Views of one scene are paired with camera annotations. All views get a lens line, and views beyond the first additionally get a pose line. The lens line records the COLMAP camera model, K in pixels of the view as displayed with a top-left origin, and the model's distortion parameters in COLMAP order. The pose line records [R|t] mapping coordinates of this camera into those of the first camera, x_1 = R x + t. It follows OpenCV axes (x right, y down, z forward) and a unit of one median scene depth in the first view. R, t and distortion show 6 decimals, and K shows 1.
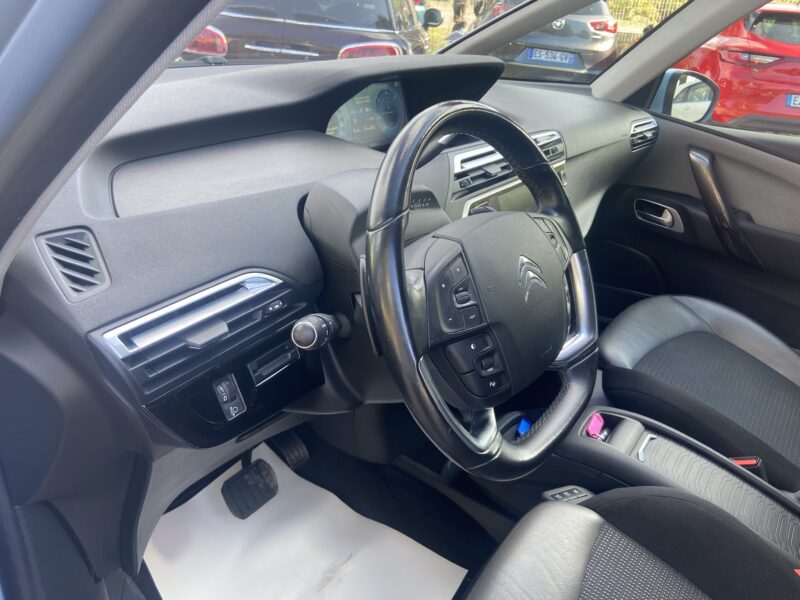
lens RADIAL K [[602.9, 0, 405.7], [0, 602.9, 304.5], [0, 0, 1]] dist [0.114631, -0.138078]
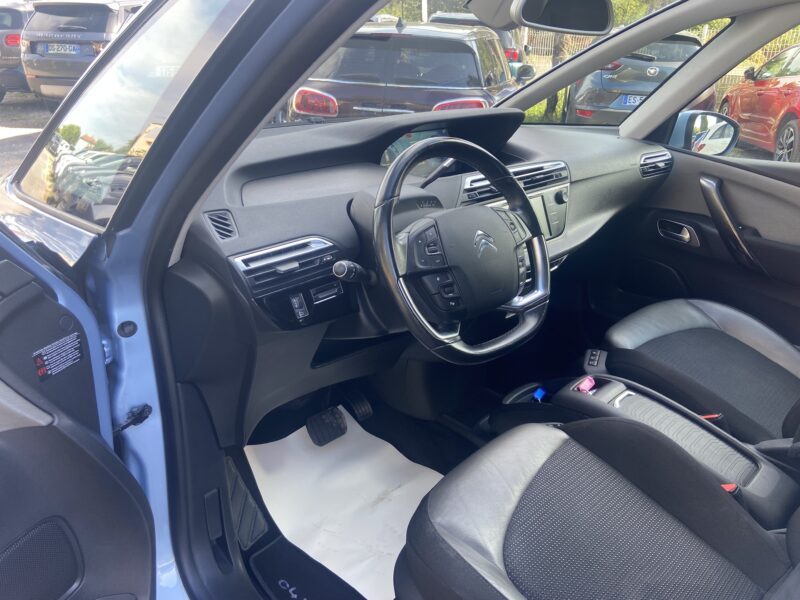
lens RADIAL K [[602.9, 0, 412.3], [0, 602.9, 303.7], [0, 0, 1]] dist [0.114631, -0.138078]
pose [[0.986471, 0.010005, -0.163629, 0.150031], [-0.022748, 0.996834, -0.076192, 0.127688], [0.162349, 0.078884, 0.983575, -0.312628]]
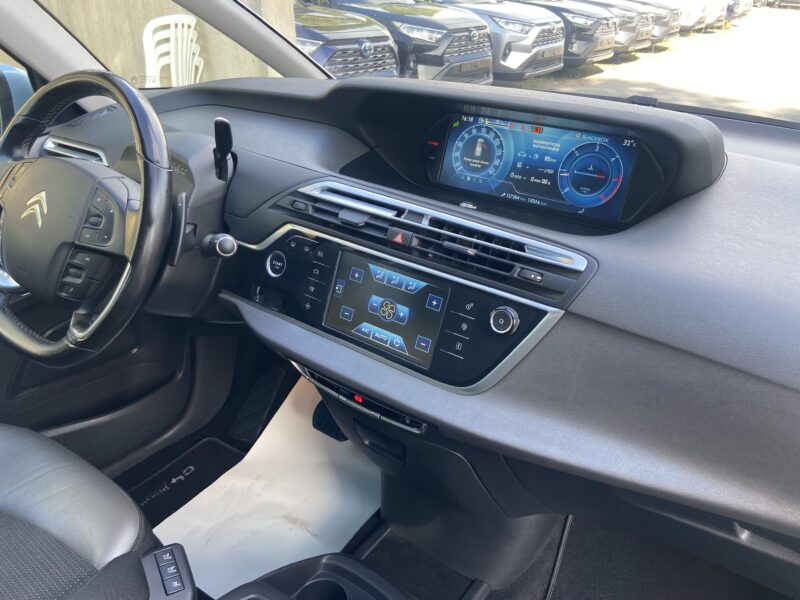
lens RADIAL K [[602.9, 0, 410.0], [0, 602.9, 300.6], [0, 0, 1]] dist [0.114631, -0.138078]
pose [[-0.017528, 0.383597, -0.923334, 0.753432], [-0.484064, 0.804778, 0.343532, -0.366695], [0.874857, 0.452974, 0.171579, 0.816068]]
